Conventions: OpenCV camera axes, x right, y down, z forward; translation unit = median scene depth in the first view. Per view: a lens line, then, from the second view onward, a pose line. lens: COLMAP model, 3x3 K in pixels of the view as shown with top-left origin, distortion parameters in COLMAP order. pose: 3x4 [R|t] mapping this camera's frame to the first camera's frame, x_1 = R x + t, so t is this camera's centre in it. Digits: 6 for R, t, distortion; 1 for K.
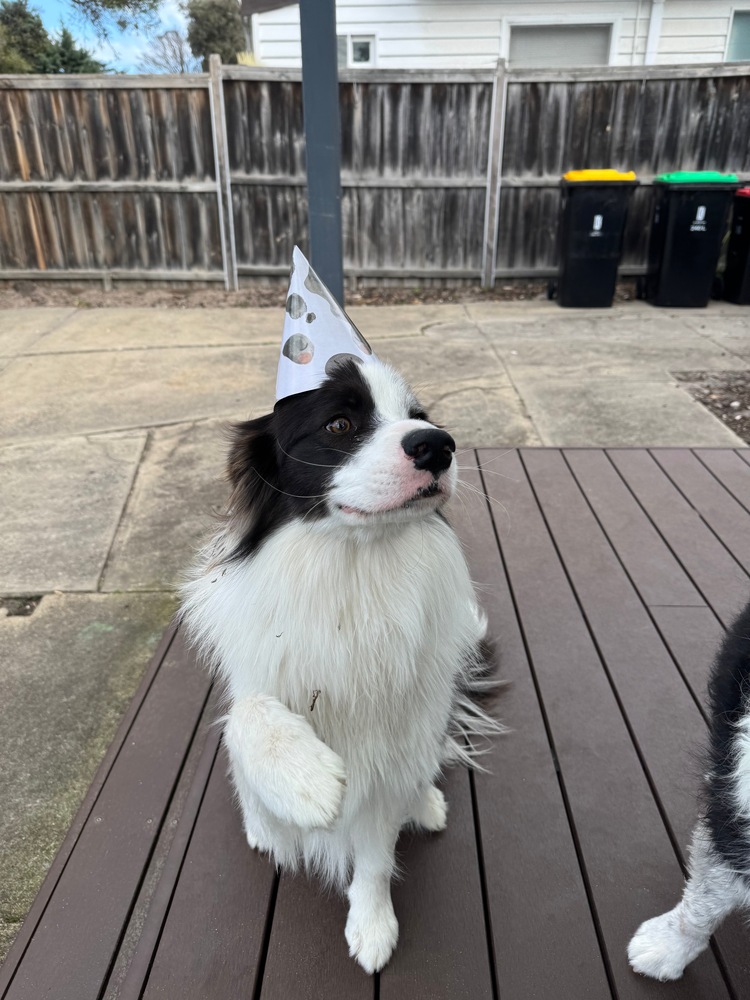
lens RADIAL K [[712.9, 0, 353.9], [0, 712.9, 510.8], [0, 0, 1]] dist [0.008554, -0.023990]
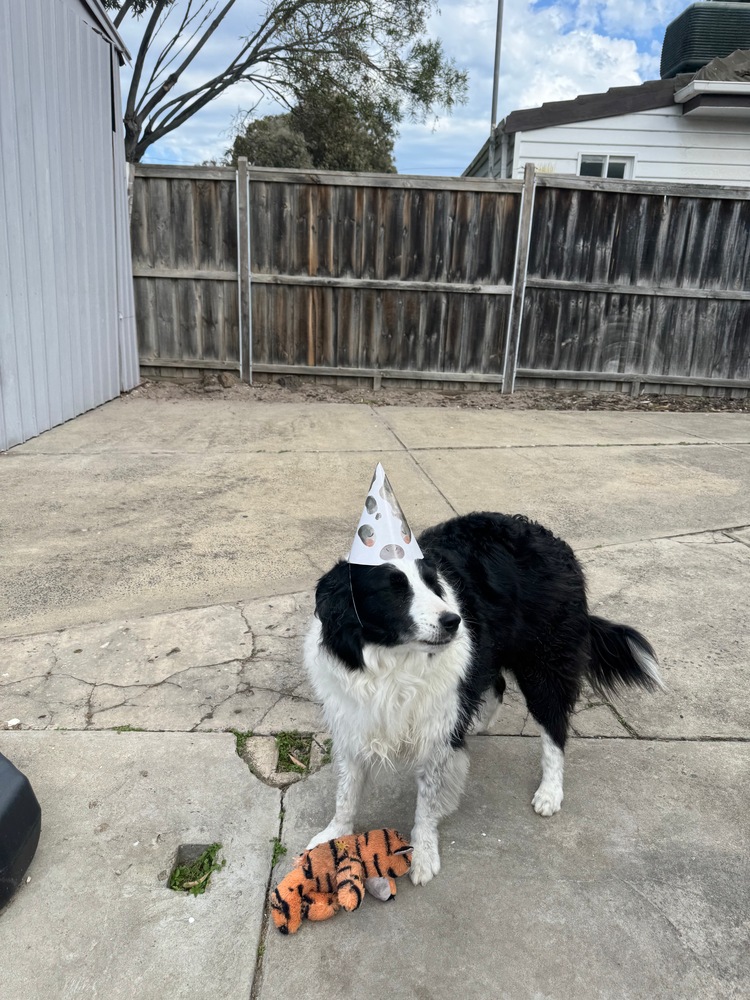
lens RADIAL K [[694.4, 0, 376.4], [0, 694.4, 530.6], [0, 0, 1]] dist [0.146387, -0.303639]
pose [[0.998943, 0.032054, 0.032947, -0.395984], [-0.027775, 0.992020, -0.122986, 0.000462], [-0.036626, 0.121941, 0.991861, 0.081091]]
